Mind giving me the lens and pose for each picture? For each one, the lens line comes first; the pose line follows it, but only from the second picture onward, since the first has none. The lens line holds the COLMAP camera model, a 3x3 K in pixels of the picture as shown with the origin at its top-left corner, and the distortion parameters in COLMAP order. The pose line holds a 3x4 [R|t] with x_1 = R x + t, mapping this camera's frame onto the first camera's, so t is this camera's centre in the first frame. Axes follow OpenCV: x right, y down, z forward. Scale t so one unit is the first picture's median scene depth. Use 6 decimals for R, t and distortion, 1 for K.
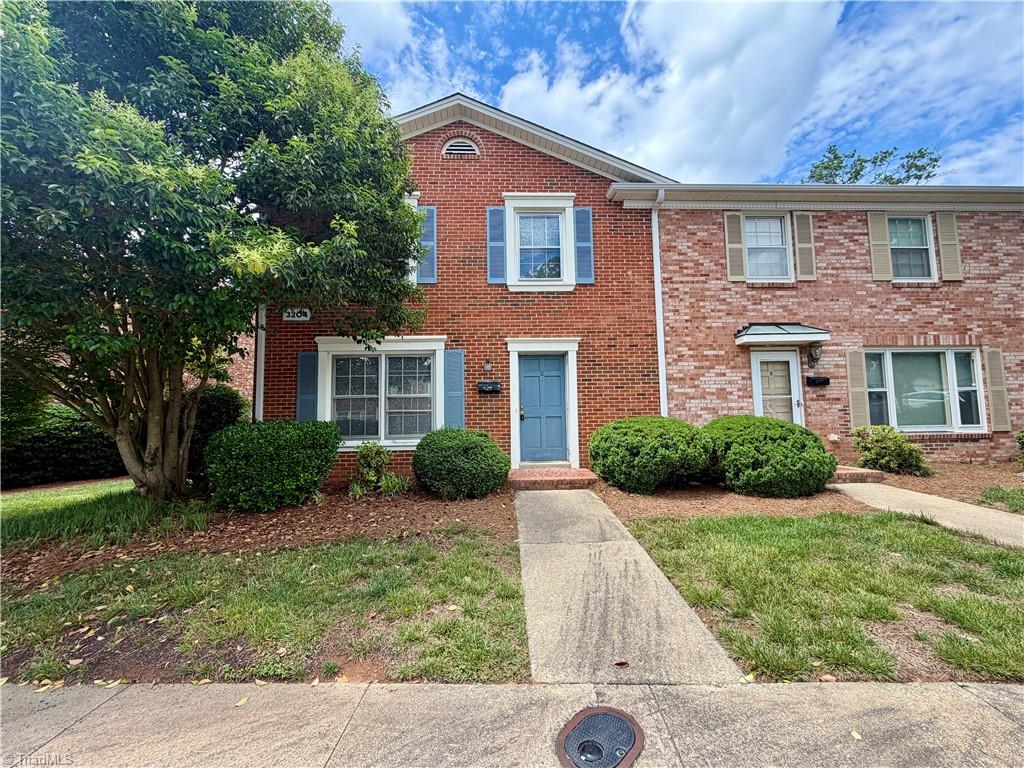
lens RADIAL K [[408.6, 0, 509.8], [0, 408.6, 383.5], [0, 0, 1]] dist [-0.000327, 0.000109]
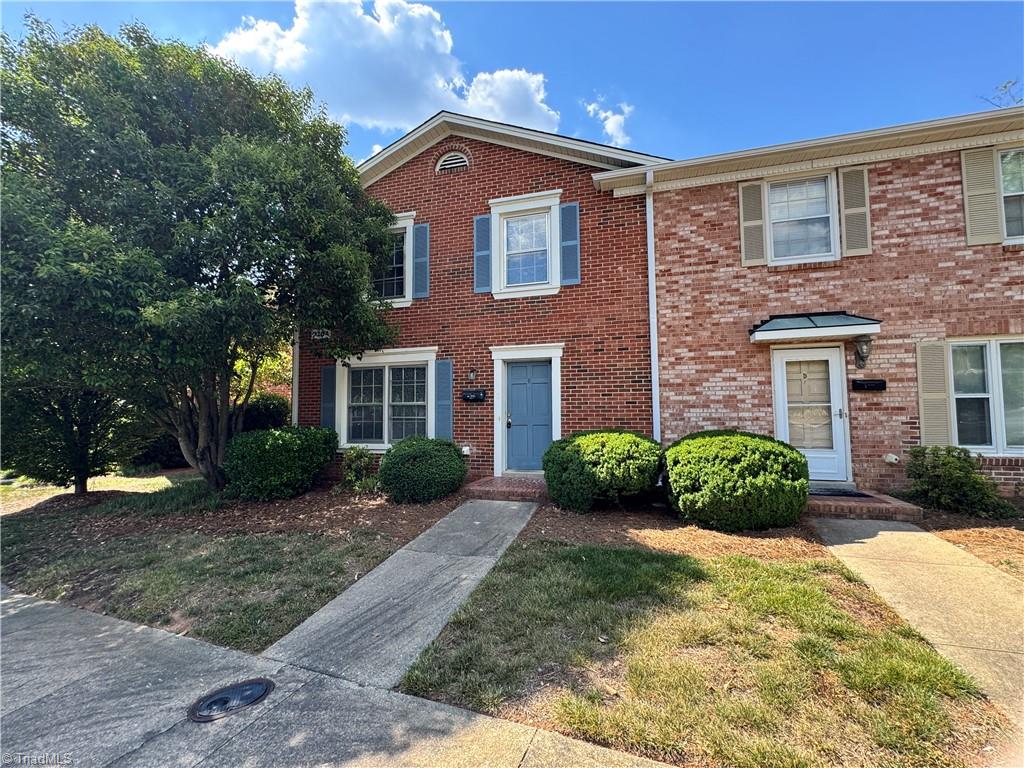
lens RADIAL K [[433.0, 0, 503.8], [0, 433.0, 386.4], [0, 0, 1]] dist [-0.001814, 0.000162]
pose [[0.946766, -0.011587, -0.321715, 0.360560], [0.019193, 0.999606, 0.020482, -0.033927], [0.321351, -0.025566, 0.946615, -0.002121]]
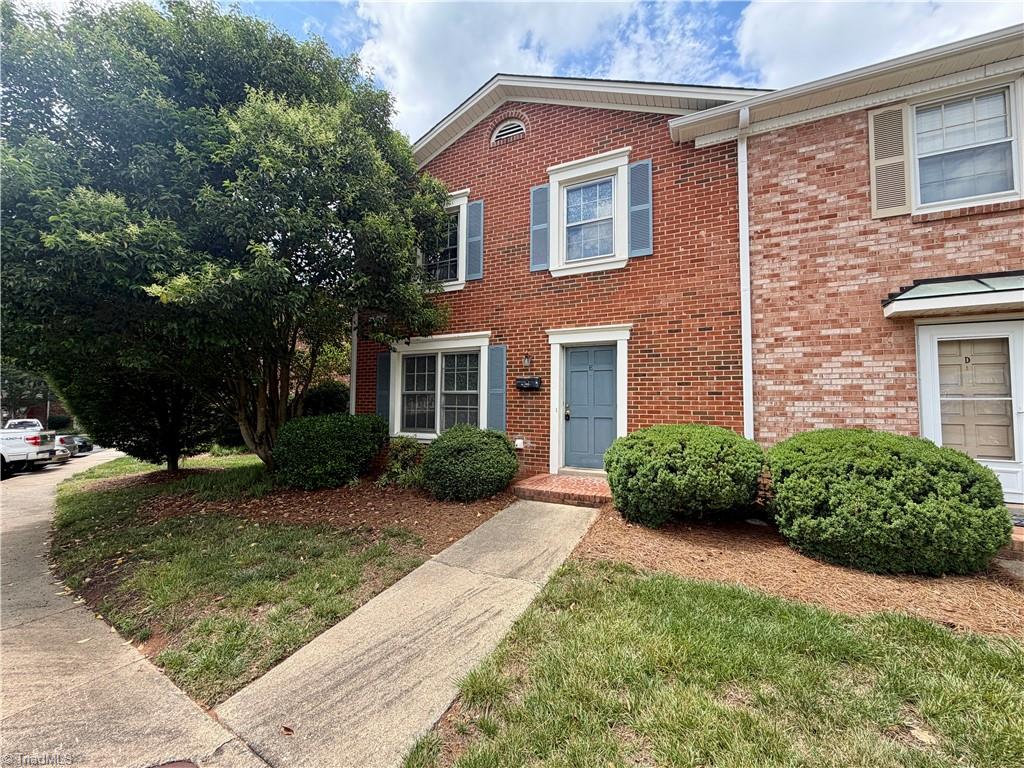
lens RADIAL K [[408.6, 0, 502.0], [0, 408.6, 383.6], [0, 0, 1]] dist [-0.000327, 0.000109]
pose [[0.879770, -0.000797, -0.475400, 0.331207], [0.015454, 0.999518, 0.026923, -0.017188], [0.475149, -0.031033, 0.879358, 0.147208]]
